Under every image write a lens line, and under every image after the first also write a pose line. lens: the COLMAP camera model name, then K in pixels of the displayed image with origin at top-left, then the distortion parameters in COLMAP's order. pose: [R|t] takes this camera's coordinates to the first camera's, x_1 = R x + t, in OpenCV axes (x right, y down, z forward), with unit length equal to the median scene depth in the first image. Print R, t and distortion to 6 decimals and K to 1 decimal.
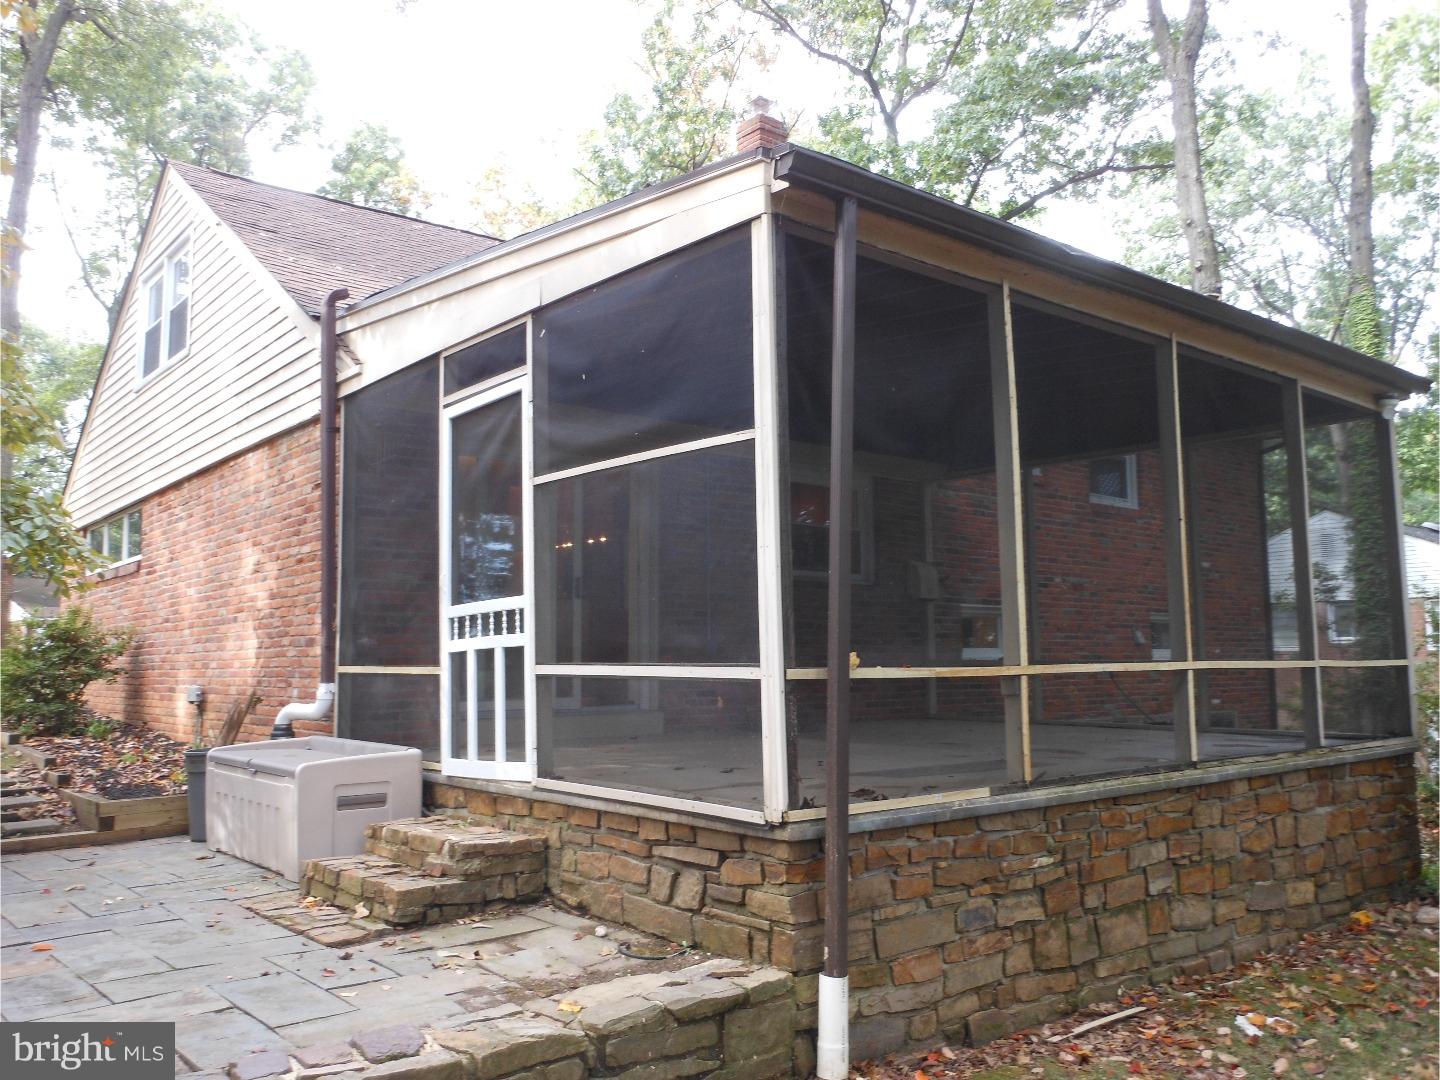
lens RADIAL K [[1161.5, 0, 718.9], [0, 1161.5, 540.3], [0, 0, 1]] dist [-0.006138, -0.002700]
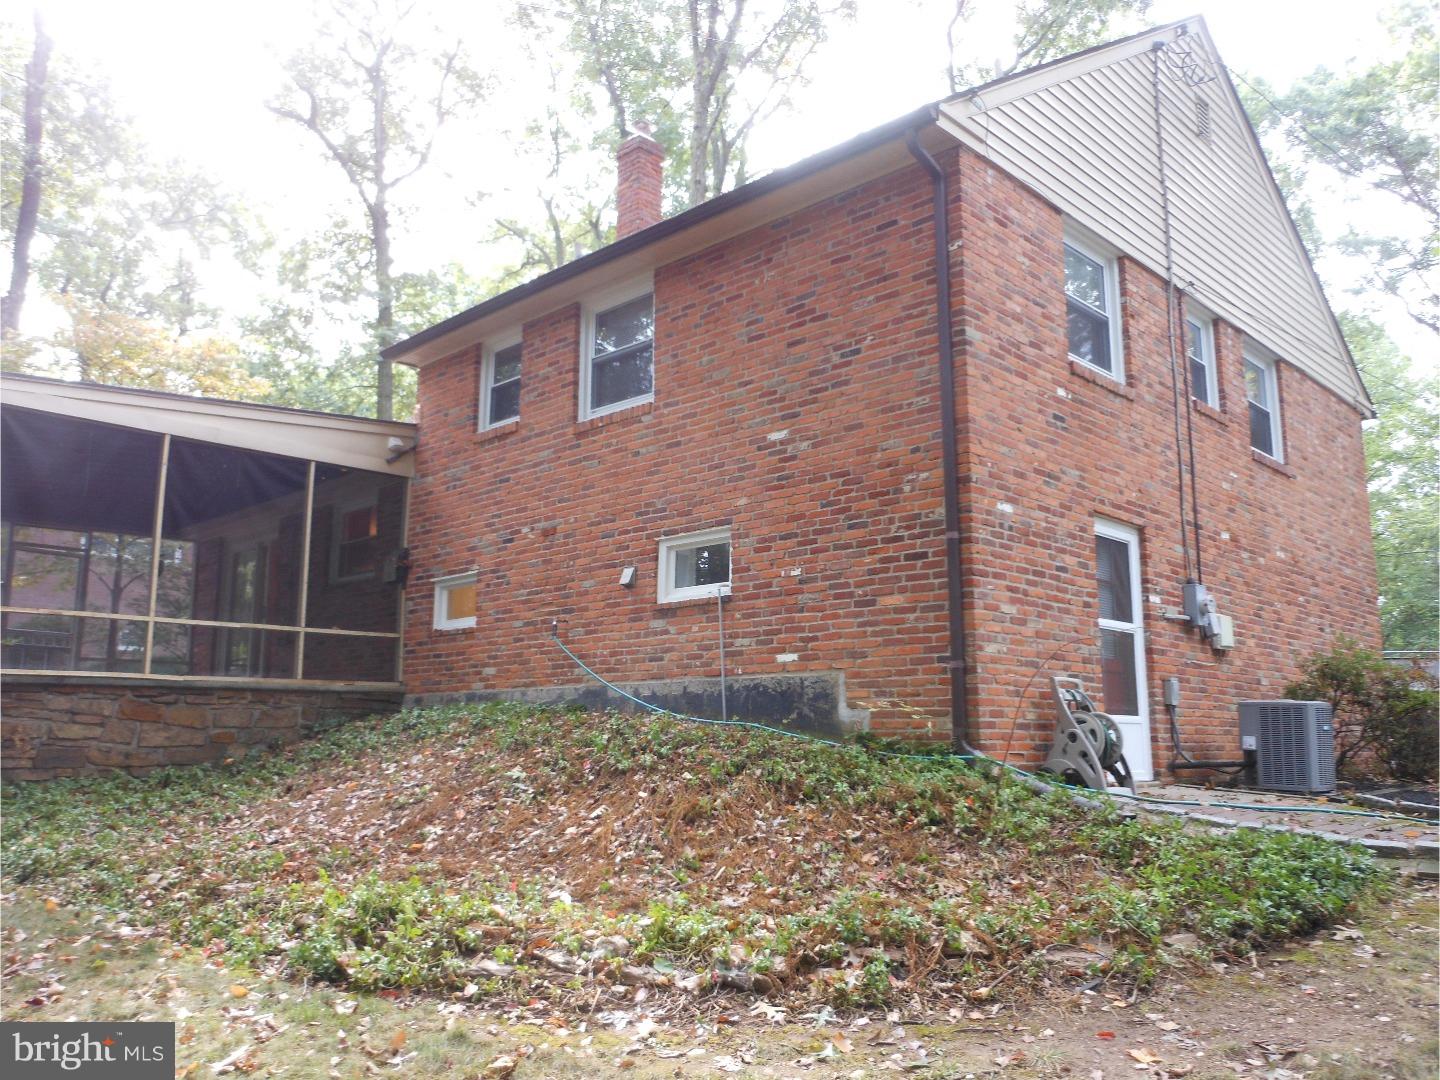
lens RADIAL K [[1161.5, 0, 720.2], [0, 1161.5, 541.0], [0, 0, 1]] dist [-0.006138, -0.002700]
pose [[0.129086, -0.165660, -0.977698, 1.193116], [0.100809, 0.983031, -0.153254, 0.196232], [0.986496, -0.078778, 0.143595, 1.006532]]
